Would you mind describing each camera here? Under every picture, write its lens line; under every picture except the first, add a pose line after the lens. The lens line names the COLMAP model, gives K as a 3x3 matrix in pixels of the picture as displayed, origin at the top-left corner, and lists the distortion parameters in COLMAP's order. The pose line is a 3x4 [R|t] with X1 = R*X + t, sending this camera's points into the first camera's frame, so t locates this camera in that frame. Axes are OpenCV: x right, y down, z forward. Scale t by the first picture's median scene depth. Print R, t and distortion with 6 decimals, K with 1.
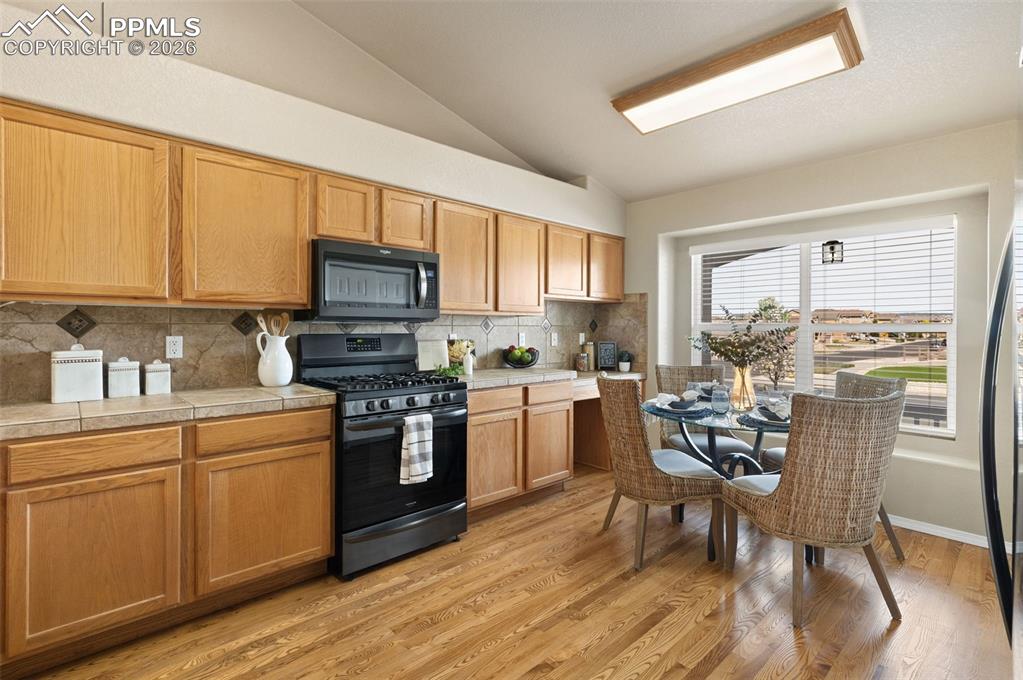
lens RADIAL K [[476.3, 0, 512.1], [0, 476.3, 329.3], [0, 0, 1]] dist [0.002637, 0.000184]
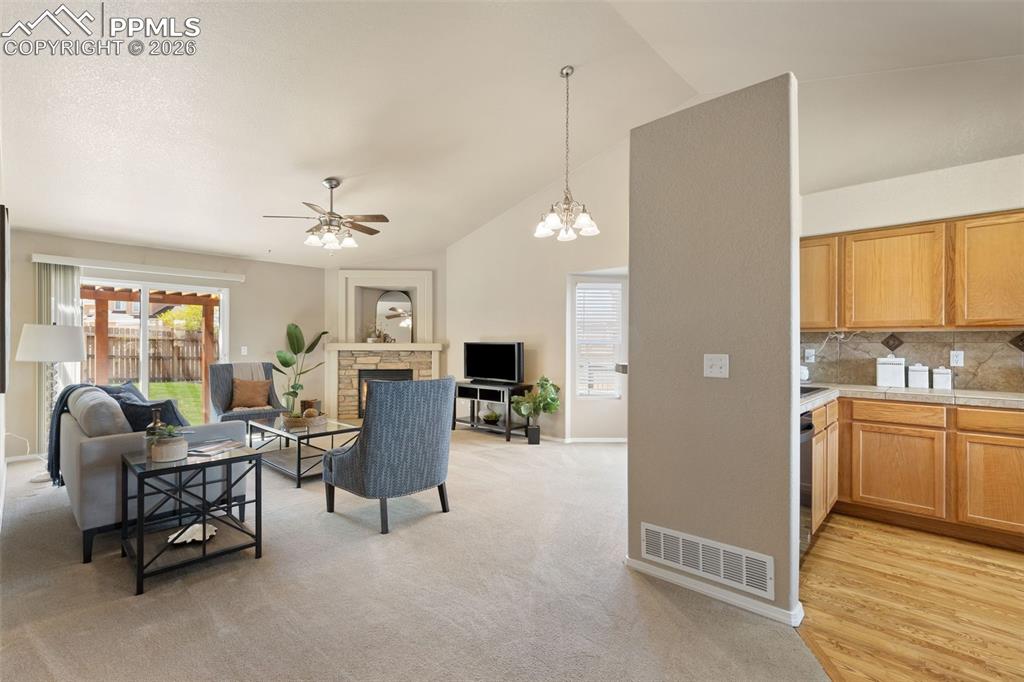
lens RADIAL K [[460.0, 0, 512.0], [0, 460.0, 341.0], [0, 0, 1]] dist [0.002624, 0.000030]
pose [[0.071127, -0.007410, -0.997440, 0.616084], [-0.004788, 0.999958, -0.007770, 0.001952], [0.997456, 0.005328, 0.071088, -0.458675]]
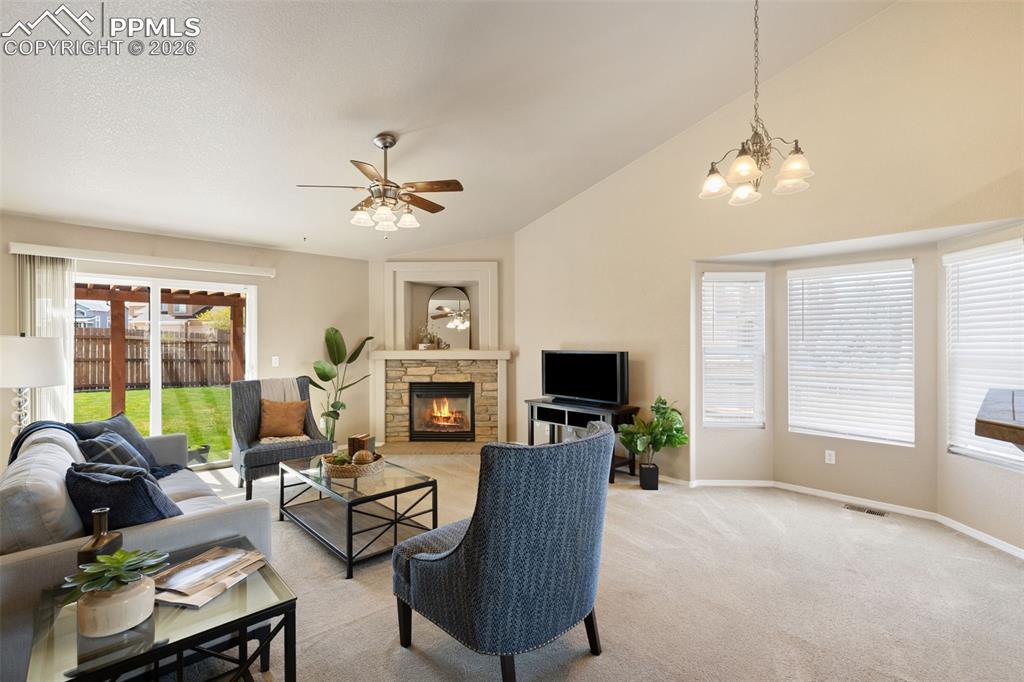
lens RADIAL K [[465.5, 0, 509.4], [0, 465.5, 340.3], [0, 0, 1]] dist [0.000770, 0.000260]
pose [[0.002625, -0.004121, -0.999988, 0.027082], [-0.001278, 0.999991, -0.004125, -0.050345], [0.999996, 0.001289, 0.002620, -0.724844]]
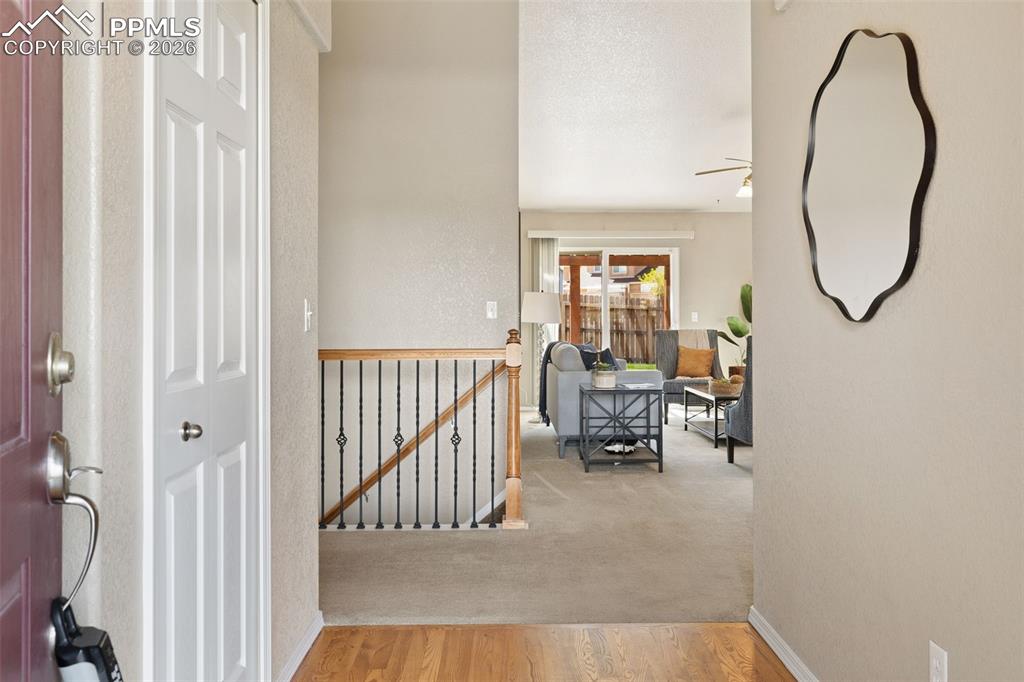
lens RADIAL K [[843.2, 0, 512.4], [0, 843.2, 313.7], [0, 0, 1]] dist [0.003826, 0.000333]
pose [[-0.673565, -0.005888, -0.739104, 1.678025], [-0.004597, 0.999982, -0.003777, 0.049037], [0.739113, 0.000854, -0.673581, 0.420787]]
